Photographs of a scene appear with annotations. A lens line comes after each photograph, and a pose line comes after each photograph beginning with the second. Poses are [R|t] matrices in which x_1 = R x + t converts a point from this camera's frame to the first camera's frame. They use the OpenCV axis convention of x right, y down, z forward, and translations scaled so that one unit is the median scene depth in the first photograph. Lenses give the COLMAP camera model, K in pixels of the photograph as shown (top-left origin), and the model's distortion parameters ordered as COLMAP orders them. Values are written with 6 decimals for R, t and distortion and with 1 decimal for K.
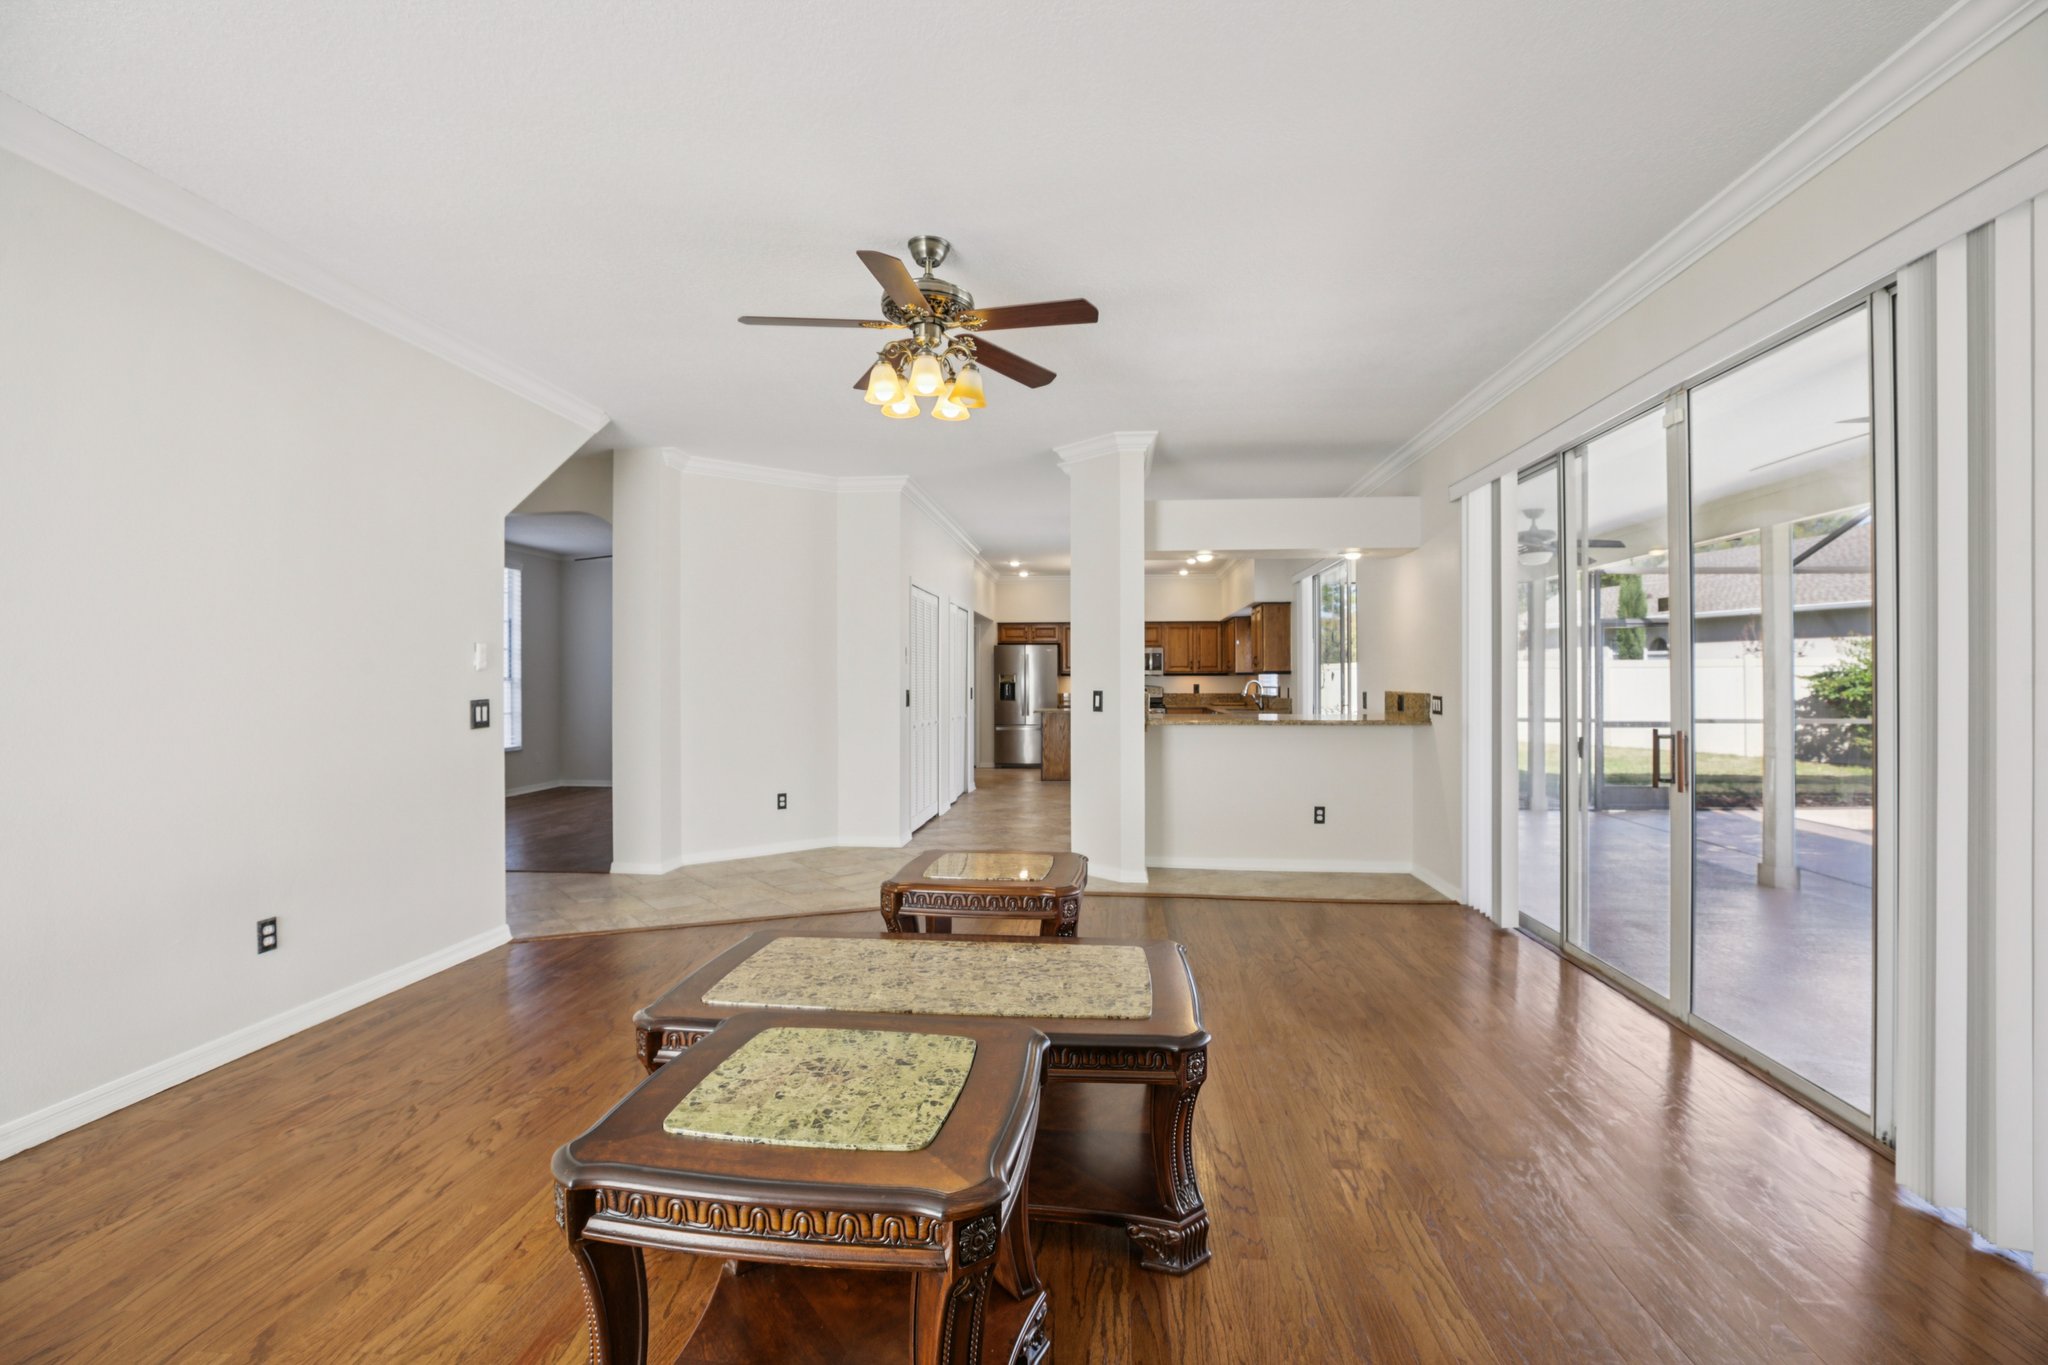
lens RADIAL K [[933.2, 0, 1031.7], [0, 933.2, 680.3], [0, 0, 1]] dist [-0.046977, 0.015395]
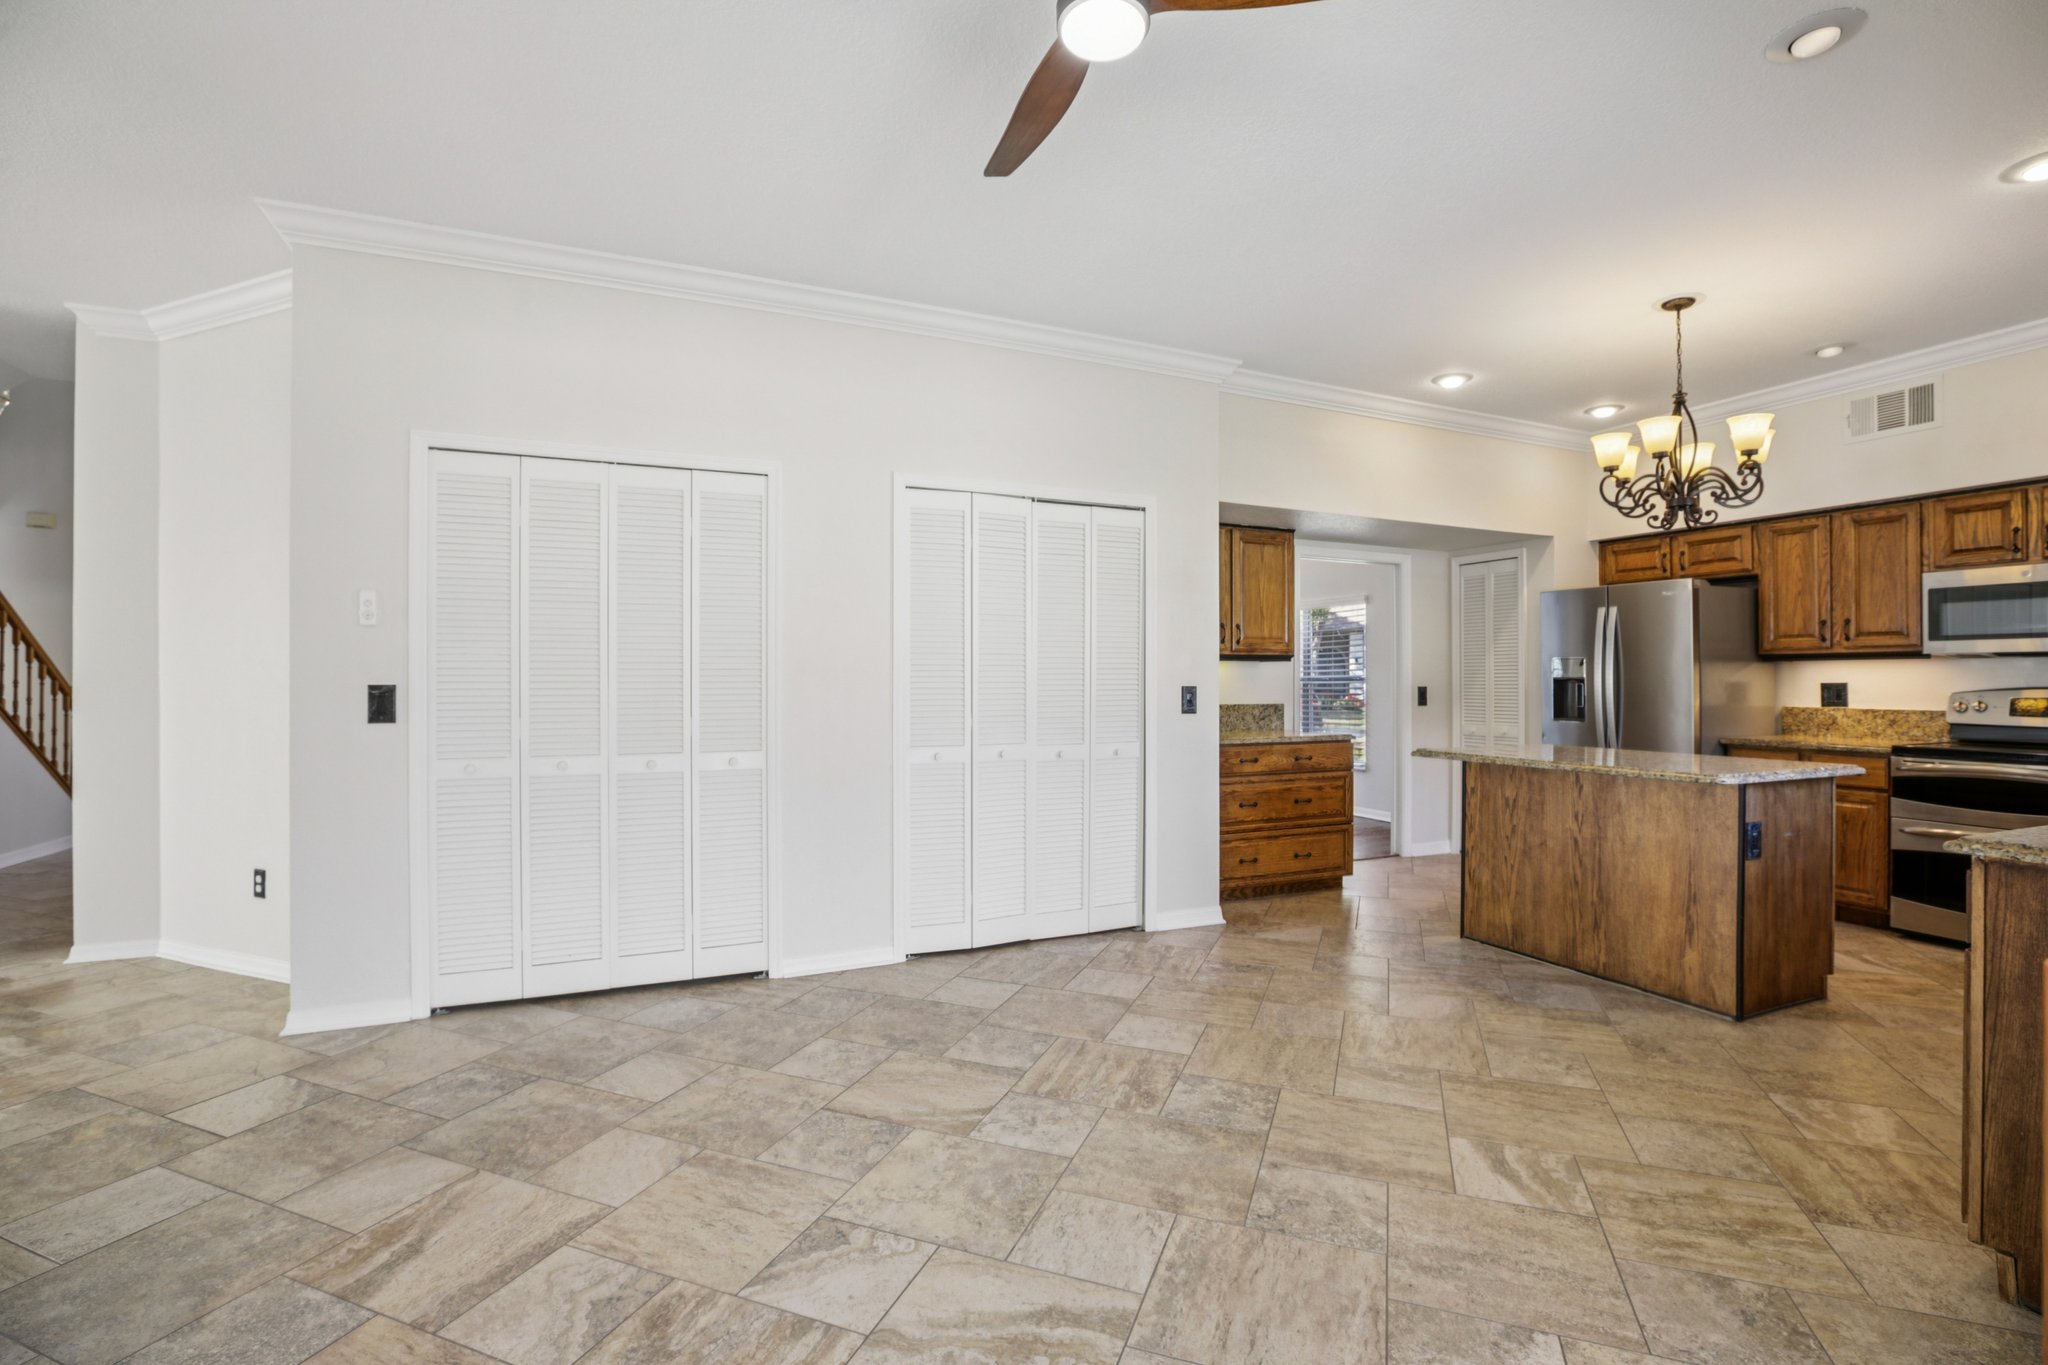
lens RADIAL K [[933.2, 0, 1031.7], [0, 933.2, 680.3], [0, 0, 1]] dist [-0.046977, 0.015395]
pose [[0.480716, 0.000320, -0.876876, 0.217829], [-0.000630, 1.000000, 0.000020, 0.003489], [0.876876, 0.000543, 0.480716, 0.574075]]
